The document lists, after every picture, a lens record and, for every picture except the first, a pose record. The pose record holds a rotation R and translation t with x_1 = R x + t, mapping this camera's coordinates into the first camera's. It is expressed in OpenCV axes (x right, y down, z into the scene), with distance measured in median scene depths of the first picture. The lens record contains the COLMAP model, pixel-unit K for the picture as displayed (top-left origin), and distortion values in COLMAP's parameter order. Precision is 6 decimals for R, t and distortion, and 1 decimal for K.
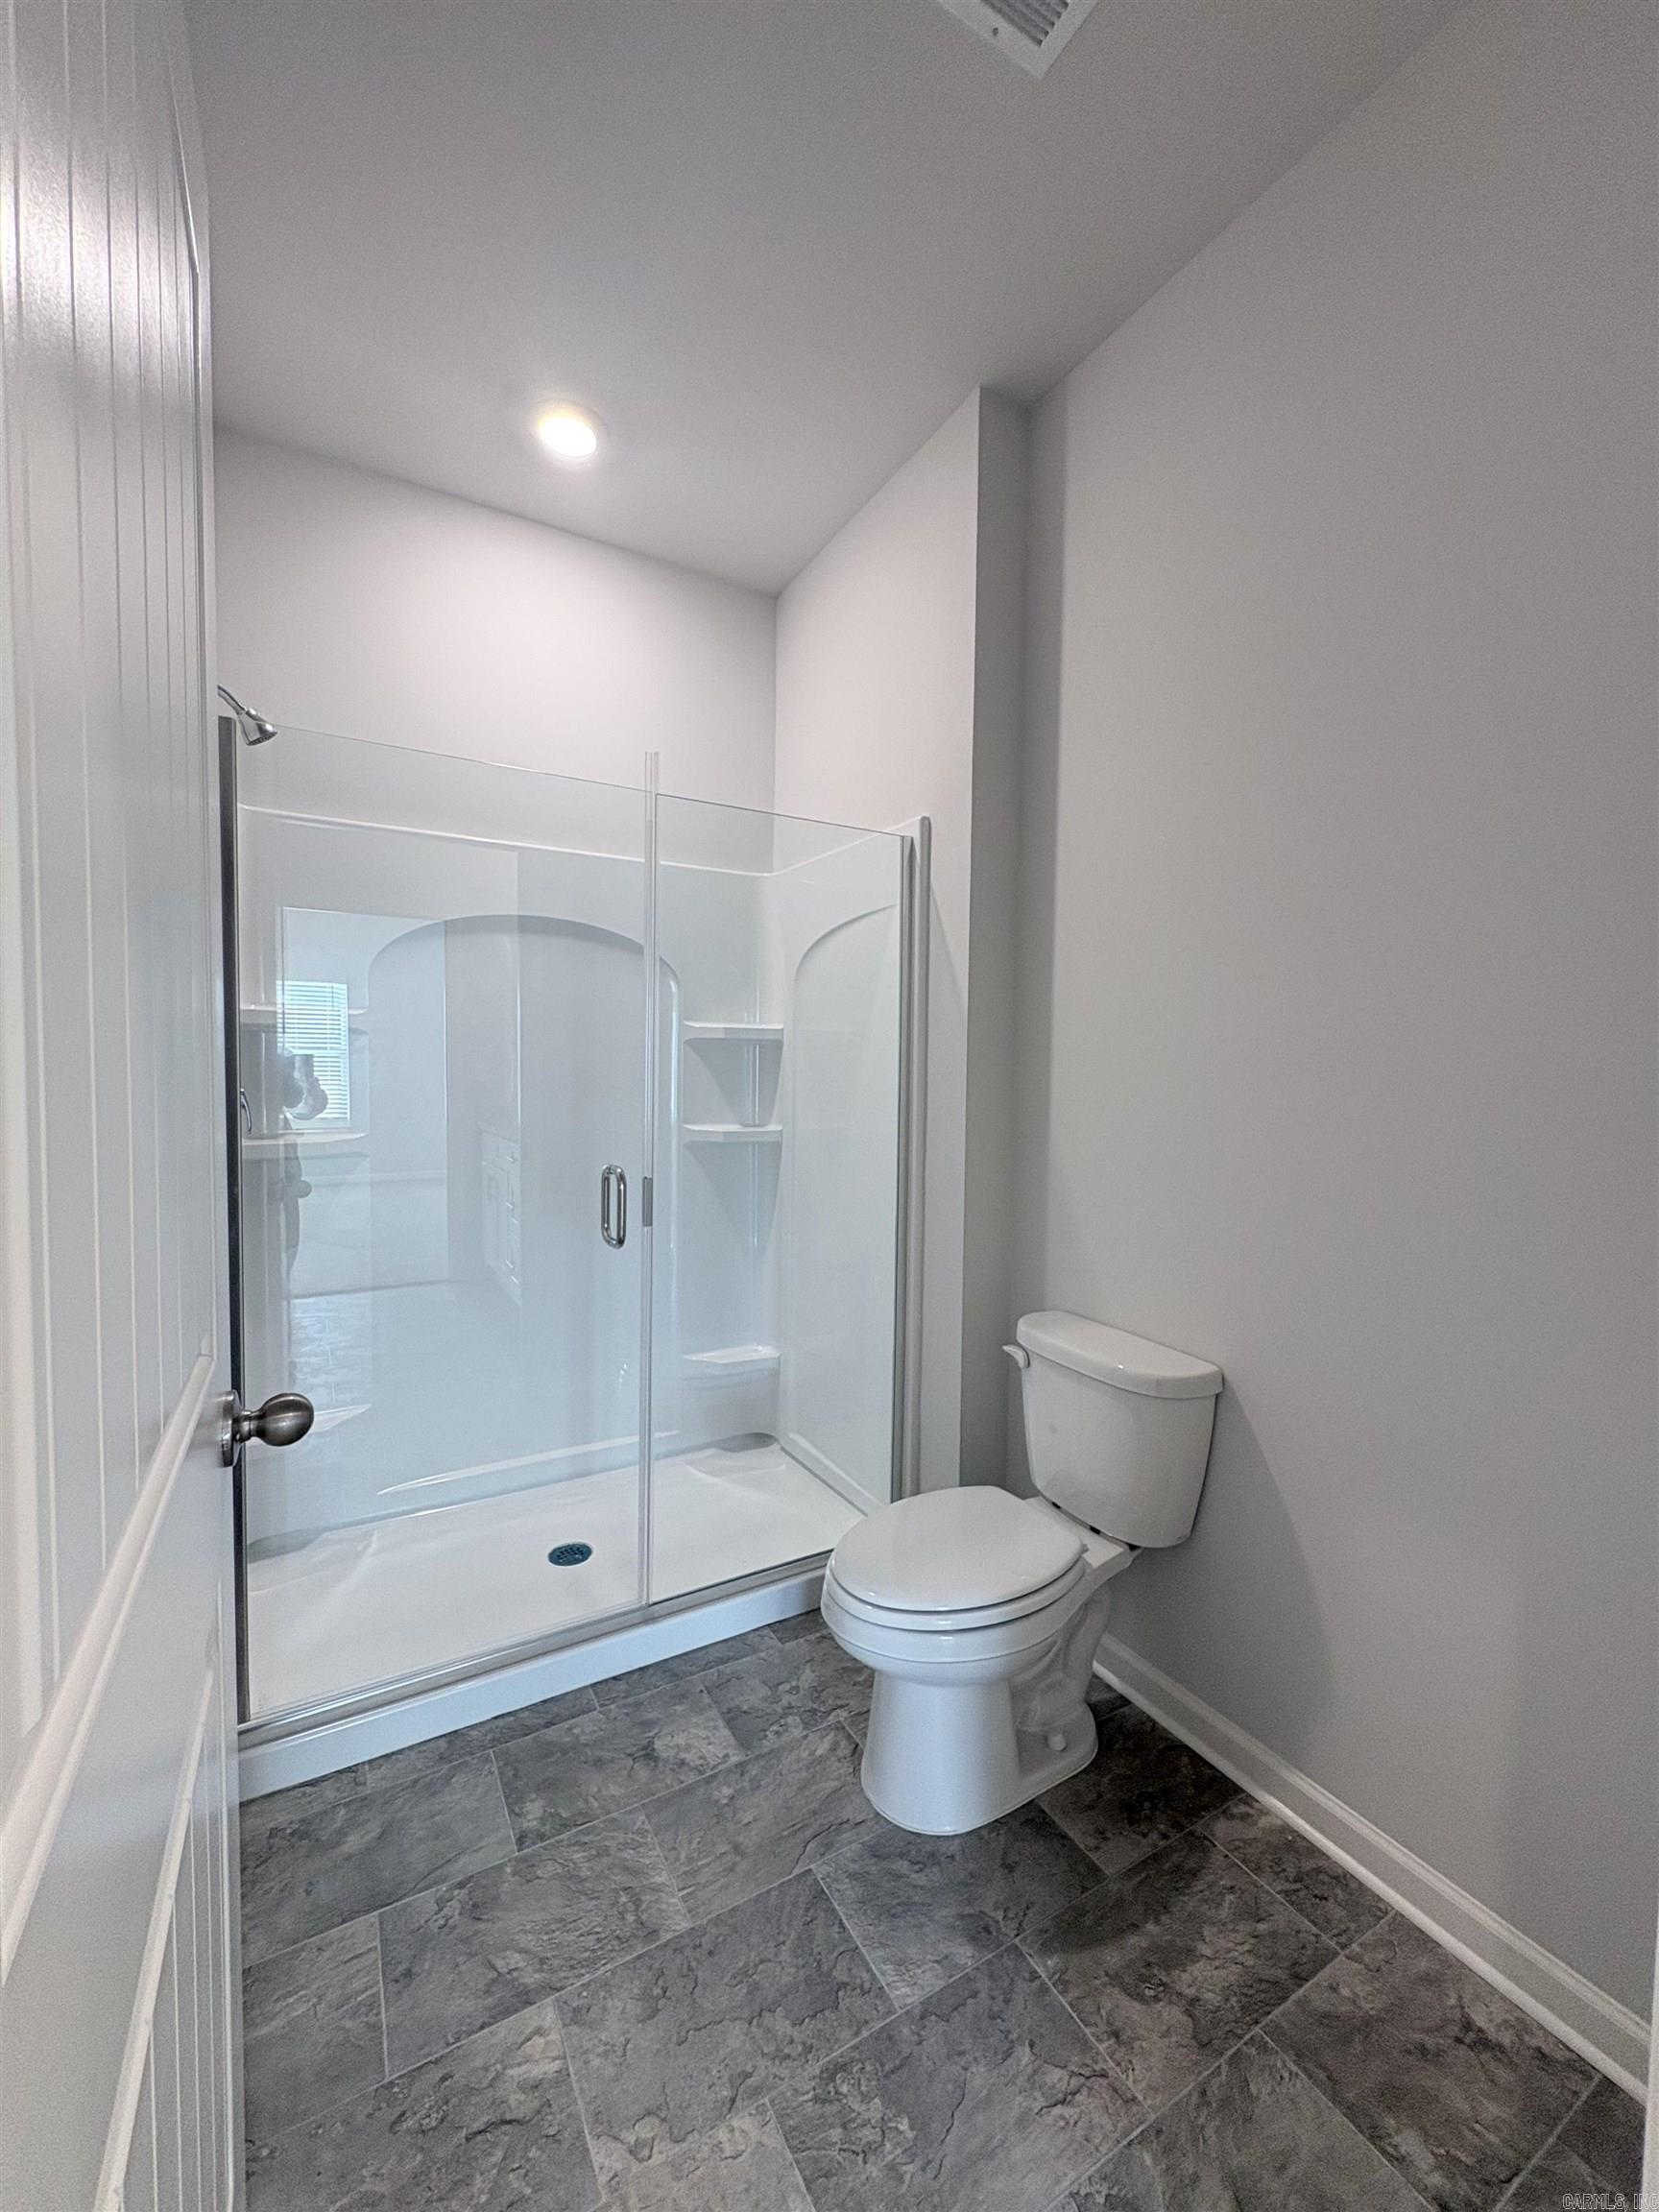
lens RADIAL K [[880.0, 0, 826.3], [0, 880.0, 1107.0], [0, 0, 1]] dist [-0.000869, 0.000428]
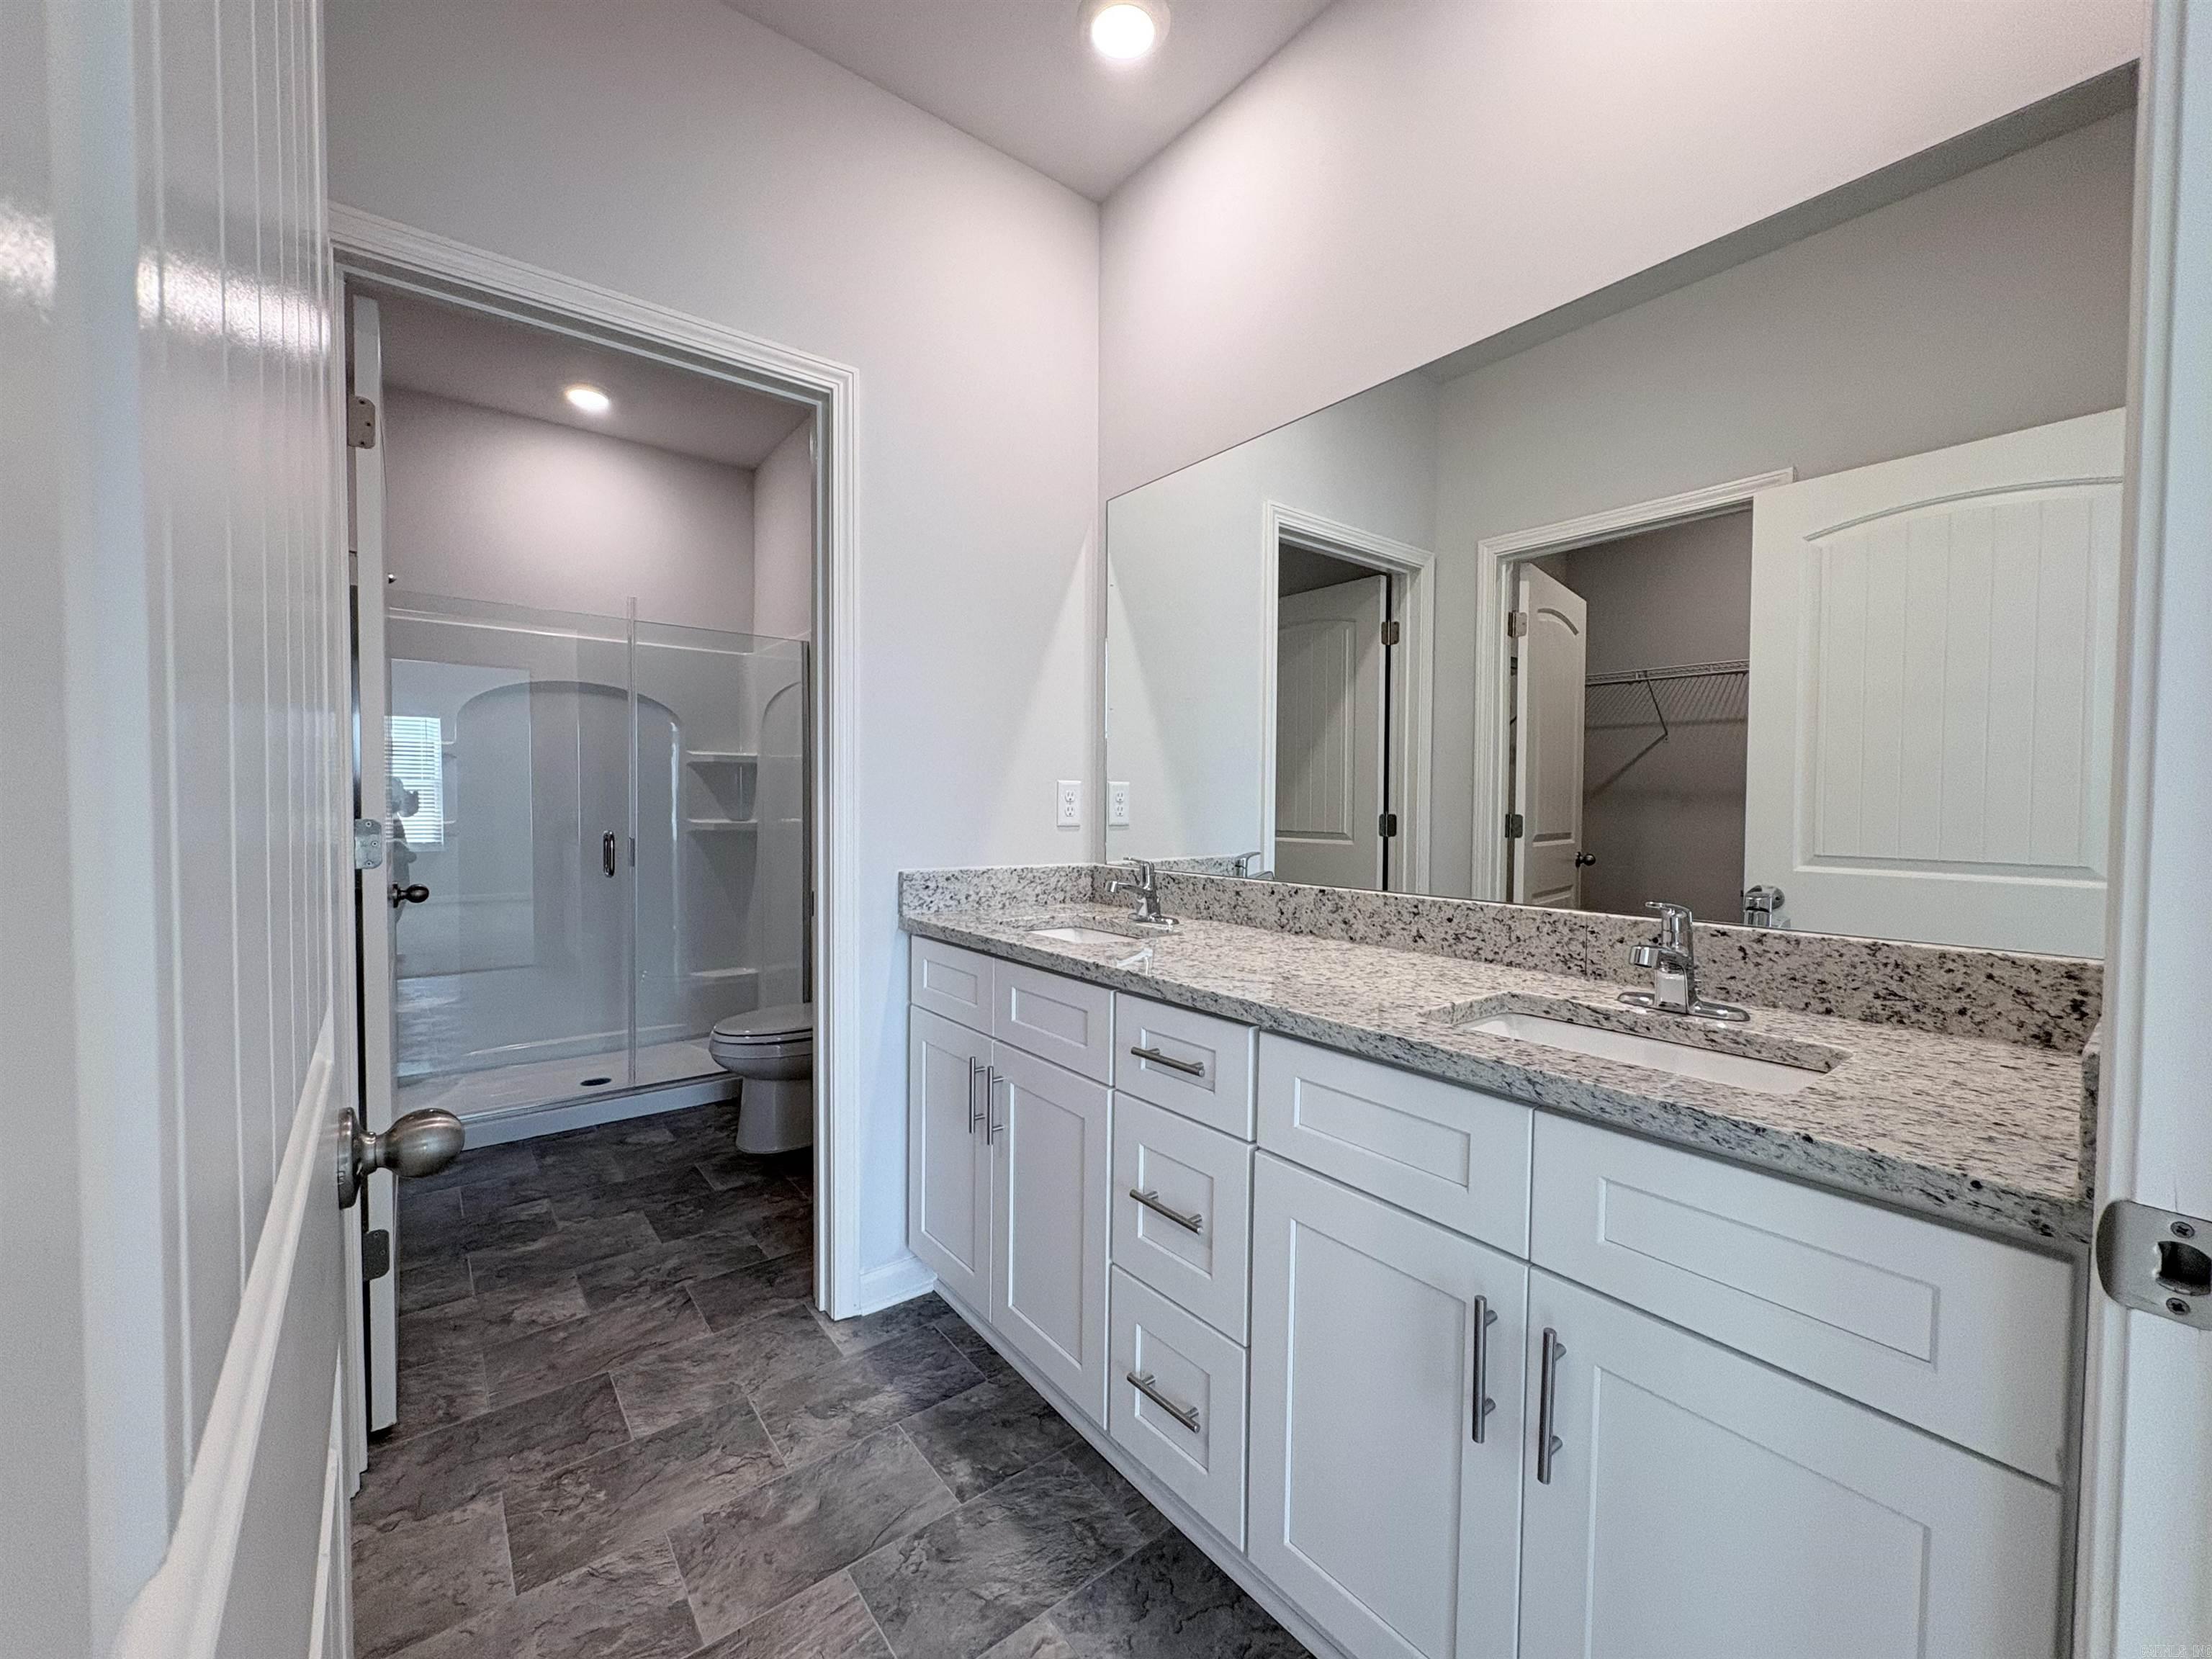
lens RADIAL K [[880.0, 0, 1107.3], [0, 880.0, 825.9], [0, 0, 1]] dist [-0.000869, 0.000428]
pose [[0.988149, -0.009032, 0.153234, 0.358616], [0.013273, 0.999556, -0.026677, 0.091789], [-0.152925, 0.028394, 0.987830, -0.675281]]
